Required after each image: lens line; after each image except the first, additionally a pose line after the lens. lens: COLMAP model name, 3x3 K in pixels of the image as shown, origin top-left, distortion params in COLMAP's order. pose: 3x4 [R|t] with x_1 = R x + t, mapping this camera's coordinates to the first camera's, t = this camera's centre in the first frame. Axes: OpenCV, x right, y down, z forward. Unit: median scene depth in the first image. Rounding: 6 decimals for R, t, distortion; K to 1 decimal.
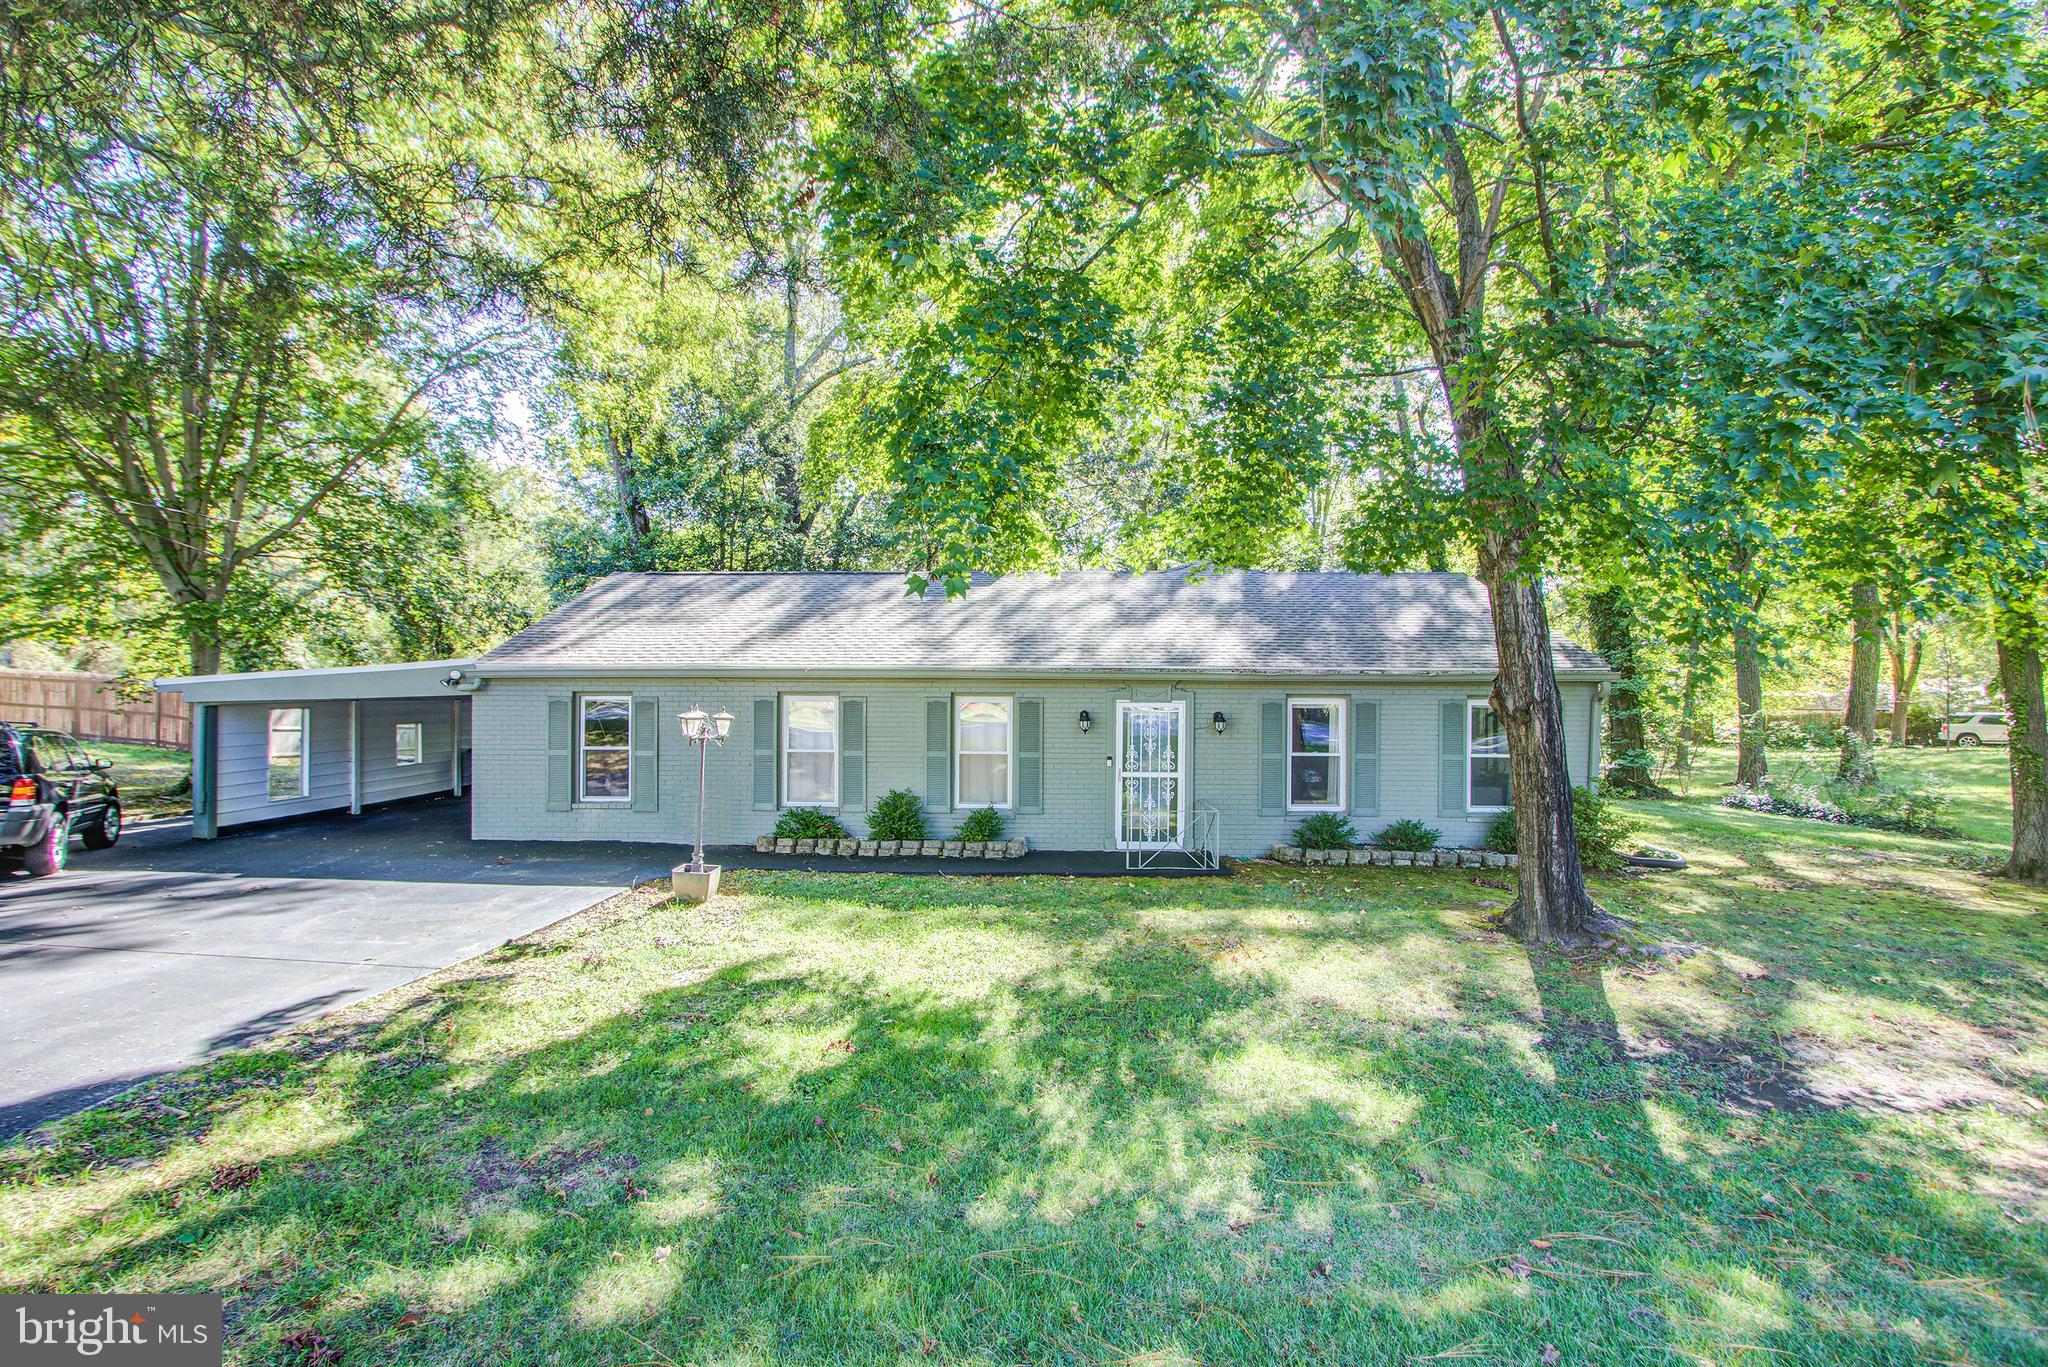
lens RADIAL K [[918.0, 0, 1013.5], [0, 918.0, 681.5], [0, 0, 1]] dist [0.007643, 0.000354]
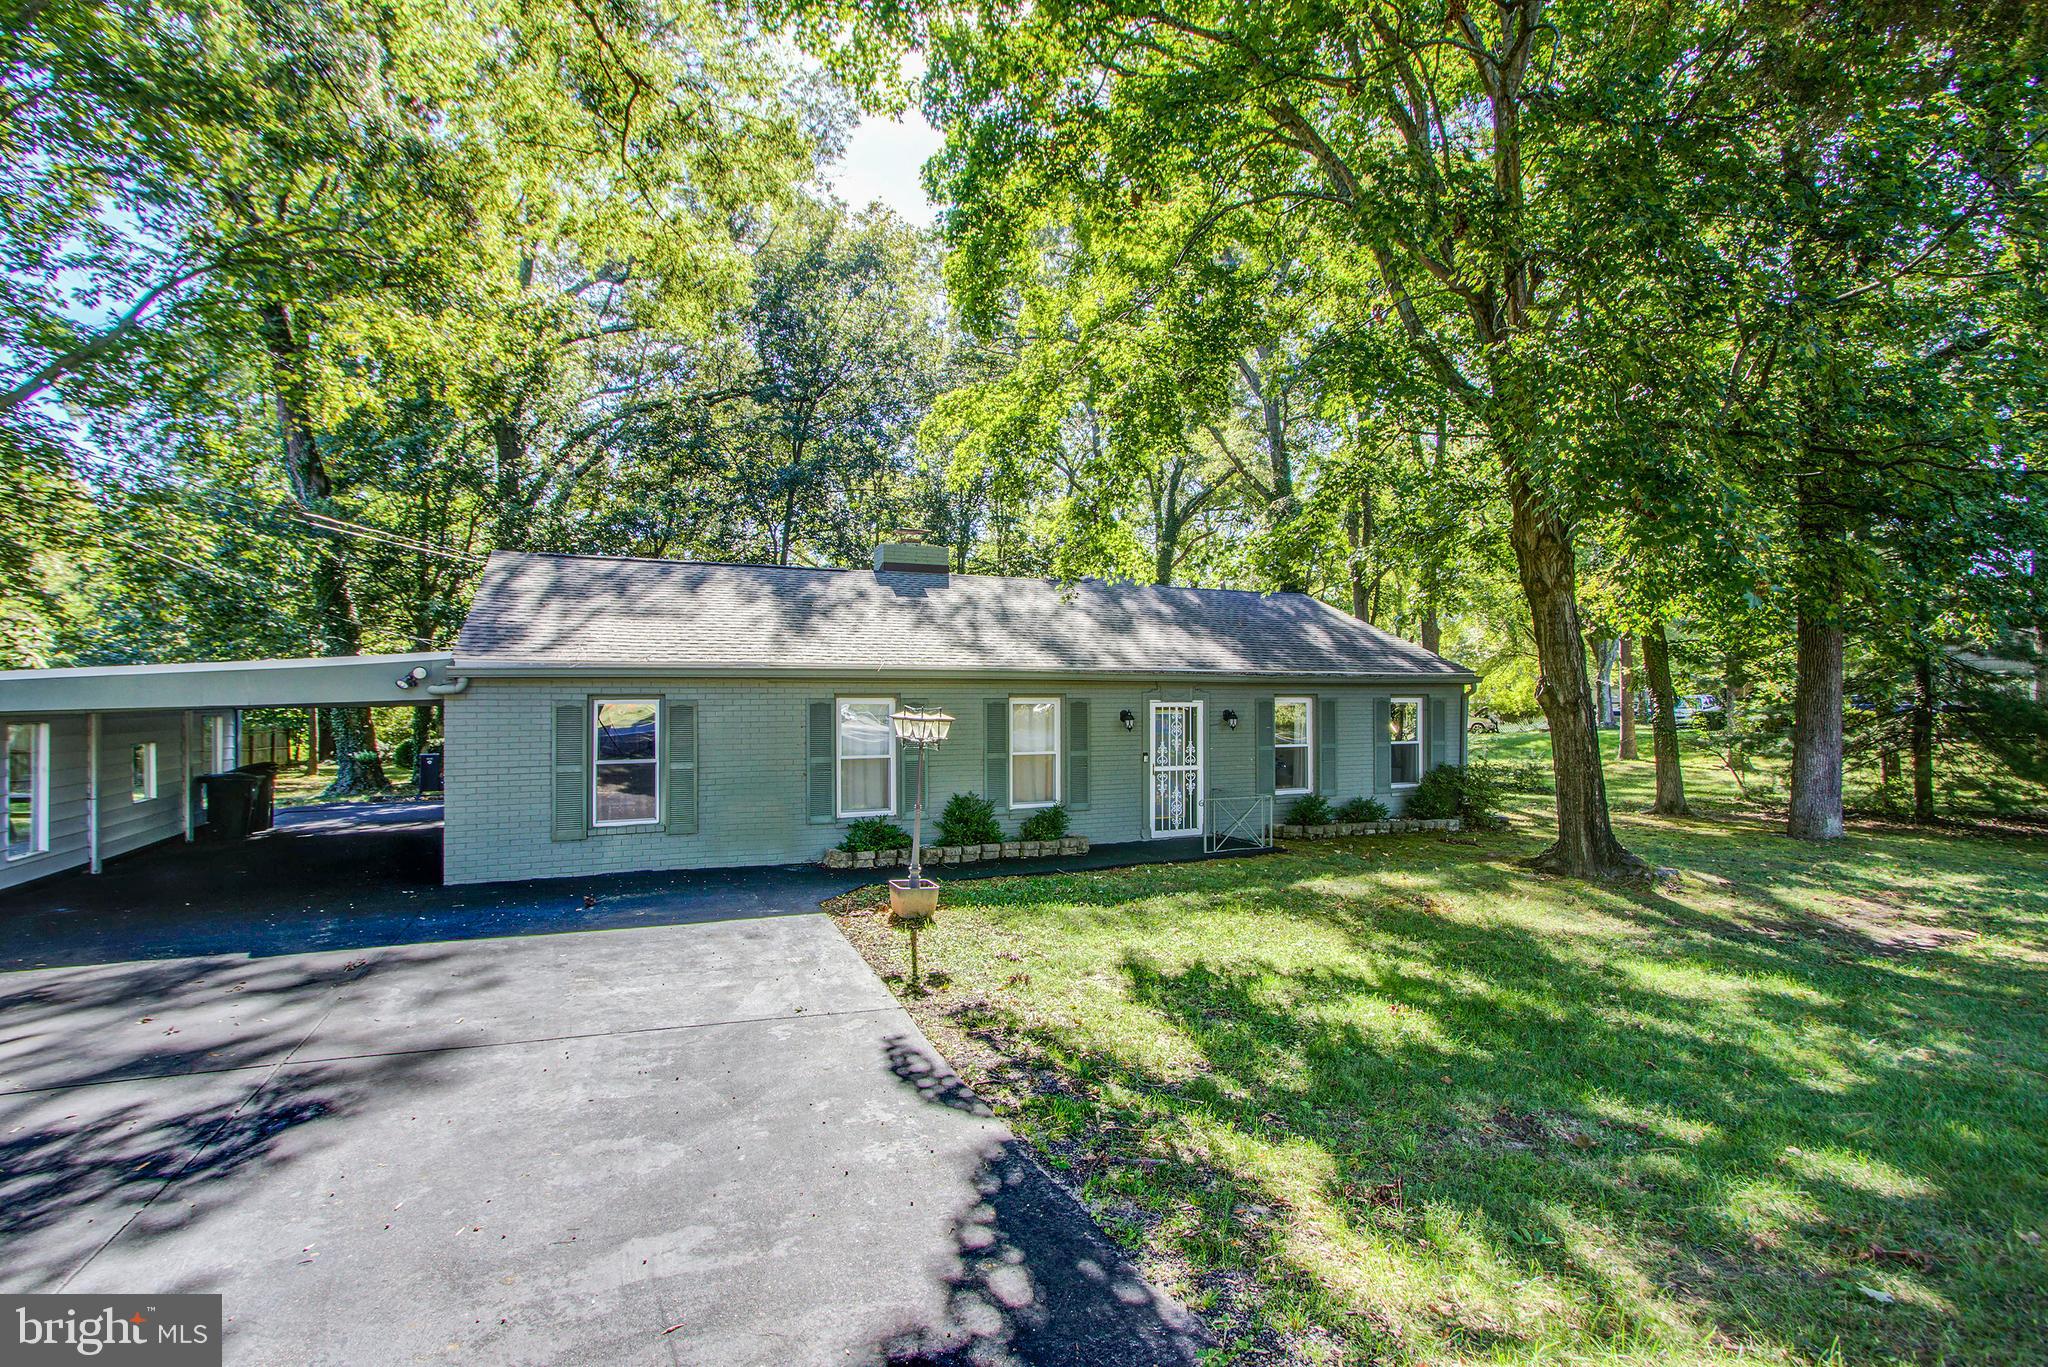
lens RADIAL K [[918.0, 0, 1009.0], [0, 918.0, 685.7], [0, 0, 1]] dist [0.007643, 0.000354]
pose [[0.906045, -0.000187, 0.423181, -0.496670], [0.001010, 0.999998, -0.001721, 0.004648], [-0.423180, 0.001987, 0.906043, 0.092854]]
